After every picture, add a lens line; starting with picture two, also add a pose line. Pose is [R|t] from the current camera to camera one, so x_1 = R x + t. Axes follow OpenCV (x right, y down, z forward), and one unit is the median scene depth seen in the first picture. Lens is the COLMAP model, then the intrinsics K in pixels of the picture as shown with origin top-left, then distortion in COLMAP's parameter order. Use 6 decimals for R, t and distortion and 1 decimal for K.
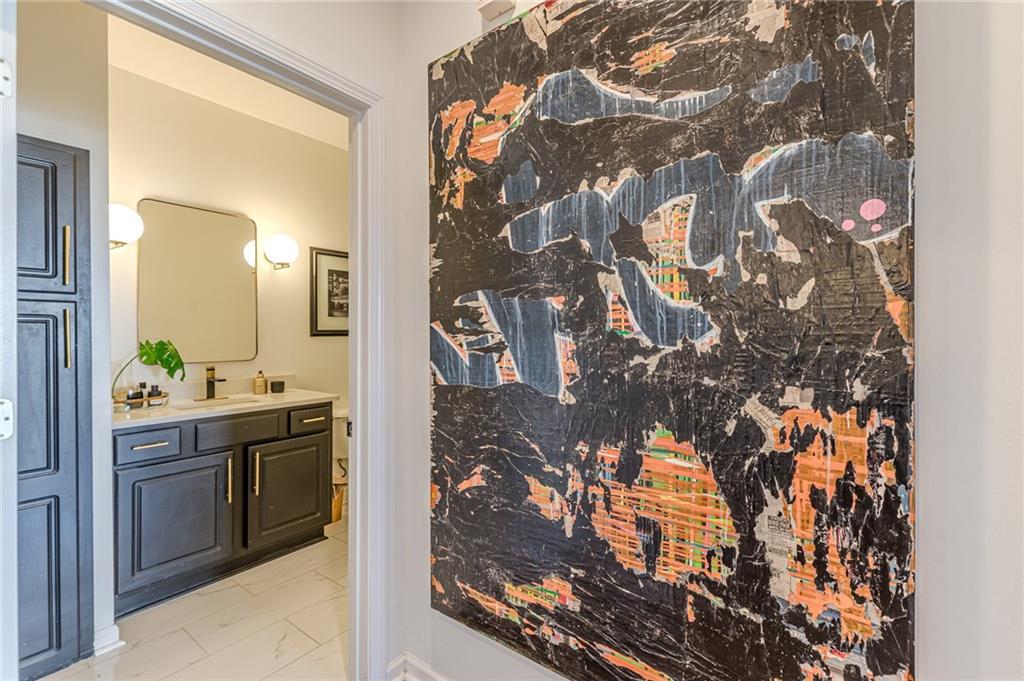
lens RADIAL K [[452.3, 0, 512.0], [0, 452.3, 340.5], [0, 0, 1]] dist [0.002091, -0.000606]
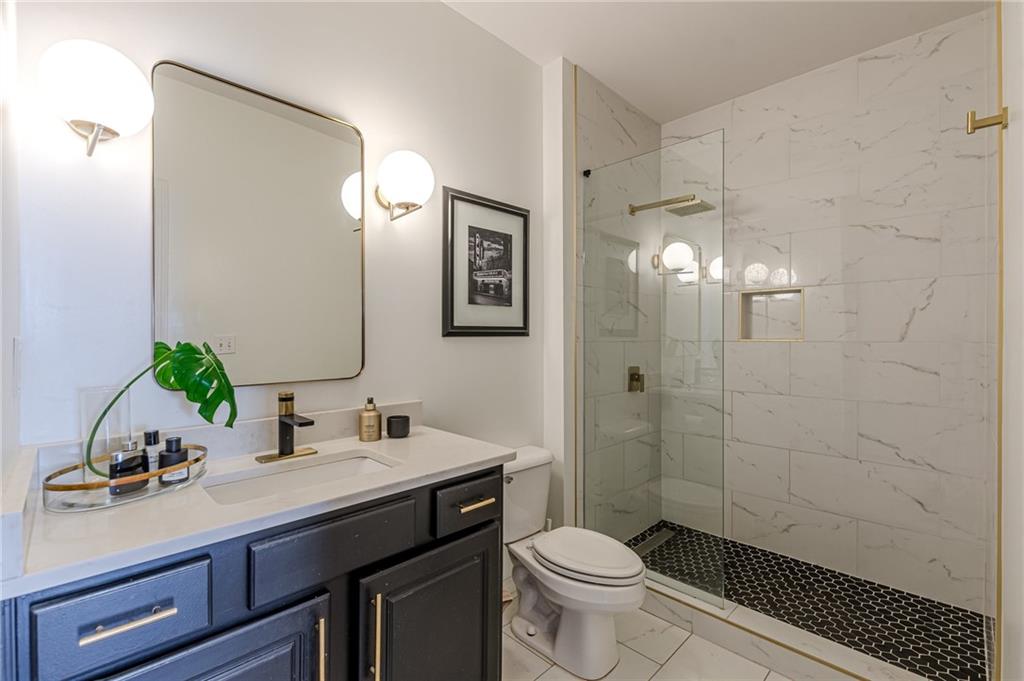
lens RADIAL K [[453.5, 0, 512.0], [0, 453.5, 340.5], [0, 0, 1]] dist [-0.018090, -0.000176]
pose [[0.989689, 0.004879, -0.143149, -0.346563], [-0.005760, 0.999967, -0.005739, -0.000922], [0.143116, 0.006505, 0.989685, 0.541440]]
